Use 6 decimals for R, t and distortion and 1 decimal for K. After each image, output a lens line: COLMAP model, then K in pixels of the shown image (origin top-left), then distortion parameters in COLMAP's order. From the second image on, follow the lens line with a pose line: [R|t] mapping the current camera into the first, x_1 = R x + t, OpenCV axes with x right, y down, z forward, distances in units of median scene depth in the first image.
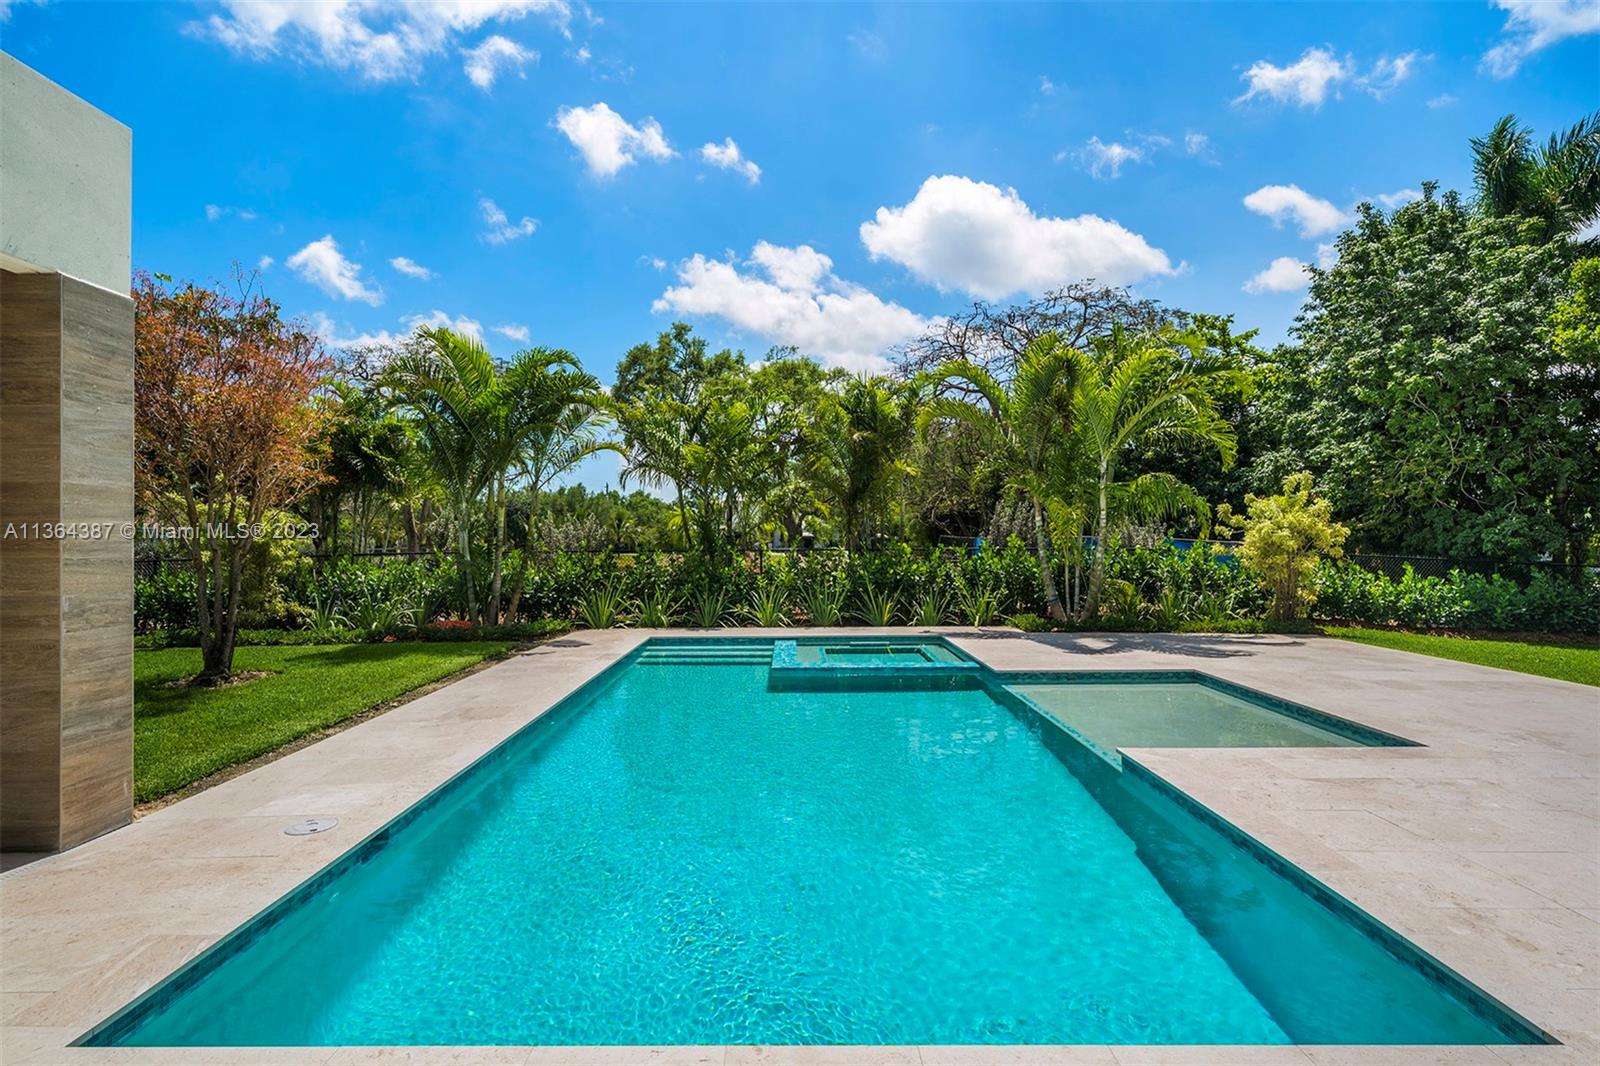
lens RADIAL K [[787.4, 0, 800.0], [0, 787.4, 533.0], [0, 0, 1]] dist [0.003381, 0.000450]
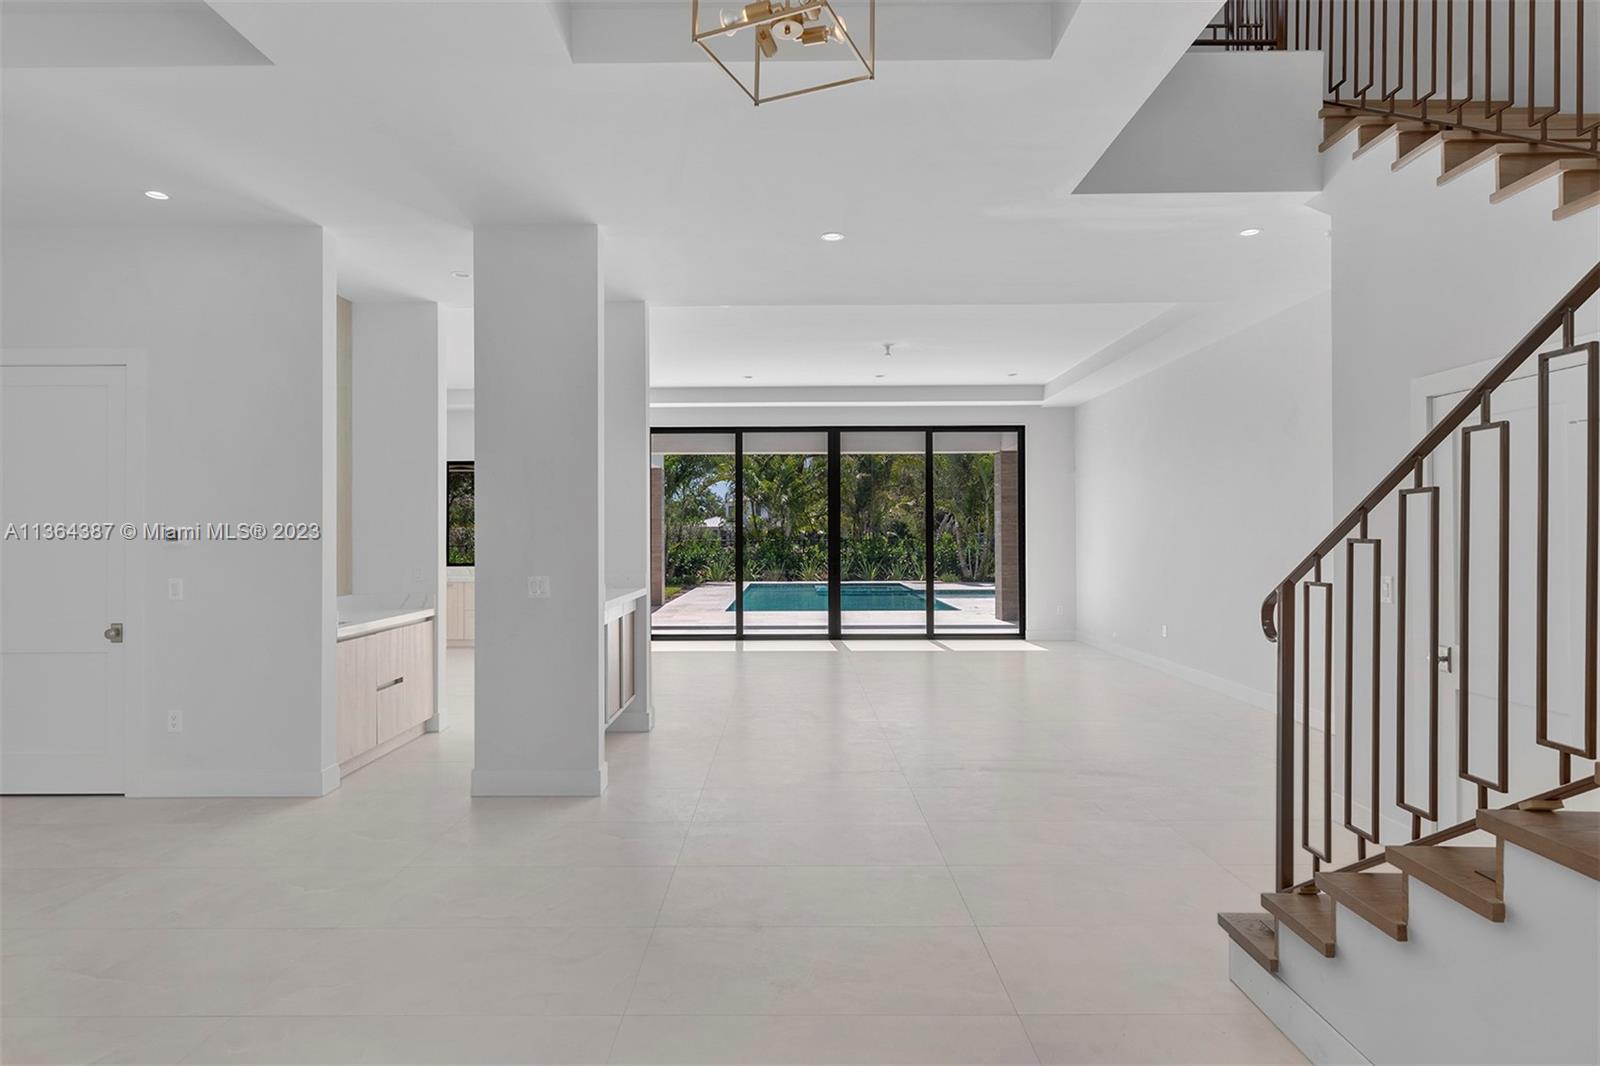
lens RADIAL K [[867.7, 0, 778.9], [0, 867.7, 533.0], [0, 0, 1]] dist [0.001404, 0.000133]
pose [[0.999475, 0.001496, -0.032353, -0.045996], [-0.001446, 0.999998, 0.001595, 0.001981], [0.032355, -0.001548, 0.999475, -1.030566]]
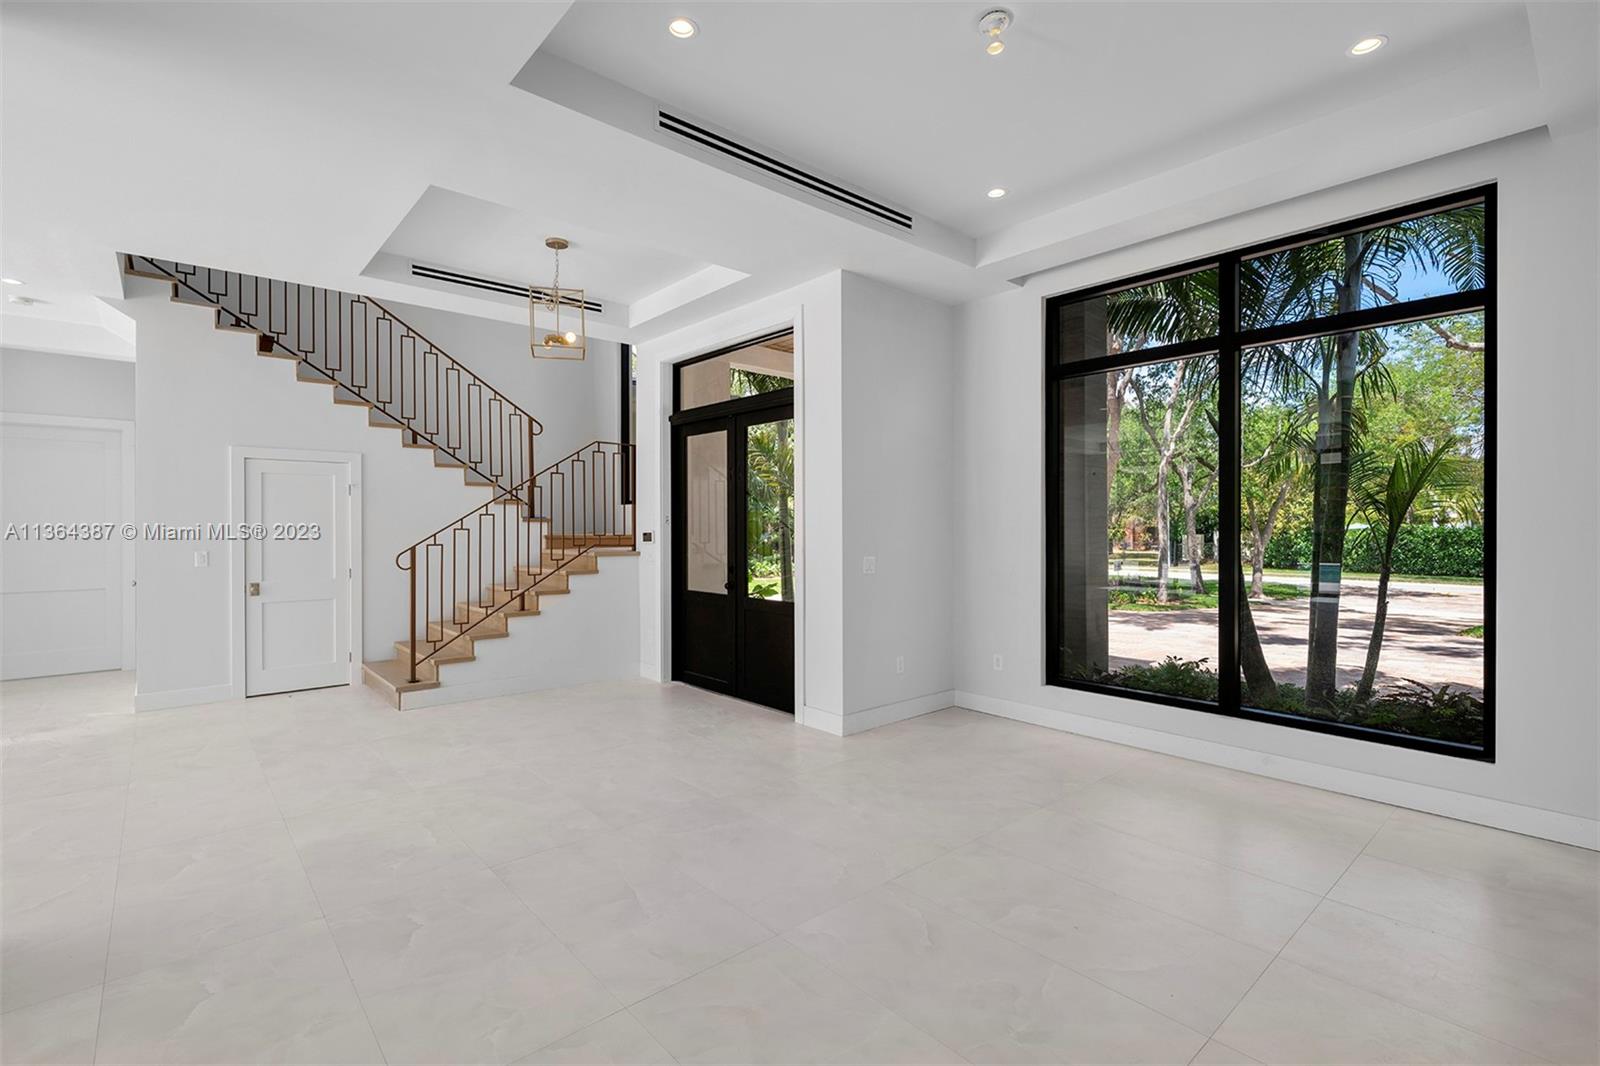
lens RADIAL K [[727.8, 0, 800.0], [0, 727.8, 533.0], [0, 0, 1]] dist [0.003396, 0.000379]
pose [[-0.642504, 0.002179, 0.766279, -0.388892], [0.002154, 0.999997, -0.001037, 0.006522], [-0.766279, 0.000984, -0.642507, -0.746724]]
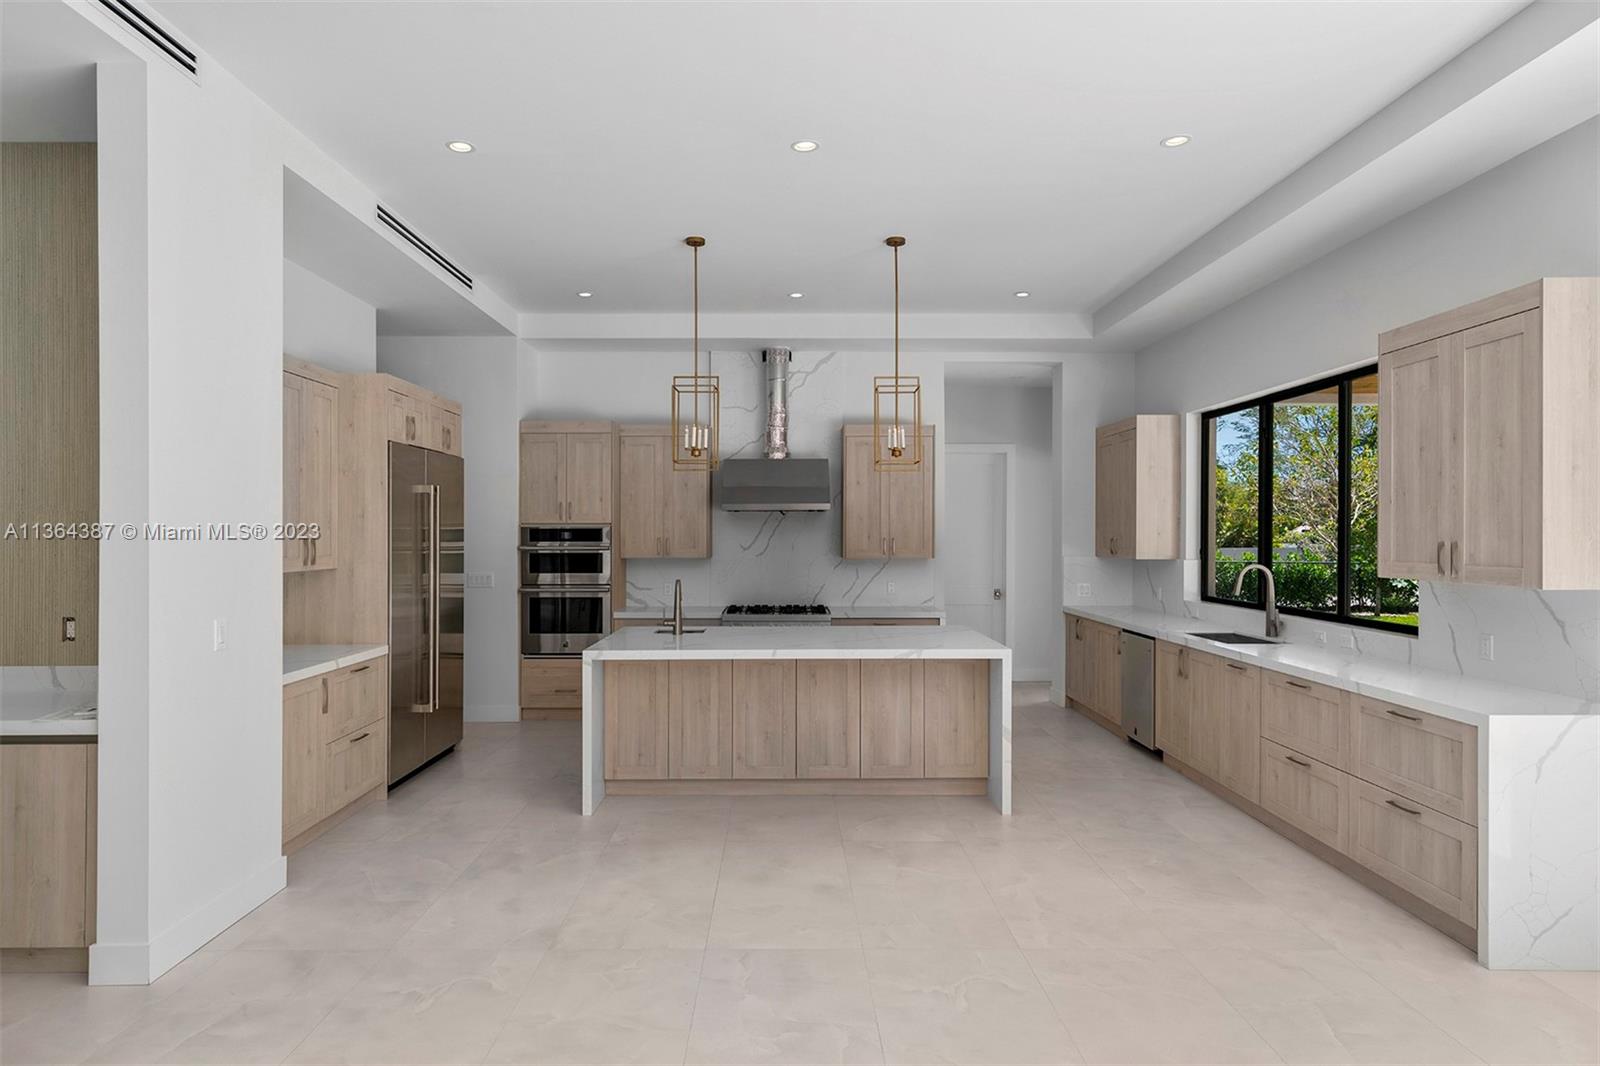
lens RADIAL K [[898.9, 0, 783.7], [0, 898.9, 537.9], [0, 0, 1]] dist [0.000294, -0.000695]
pose [[-0.019673, 0.012662, -0.999726, -0.022047], [0.005507, 0.999906, 0.012556, -0.004666], [0.999791, -0.005259, -0.019741, -0.416201]]
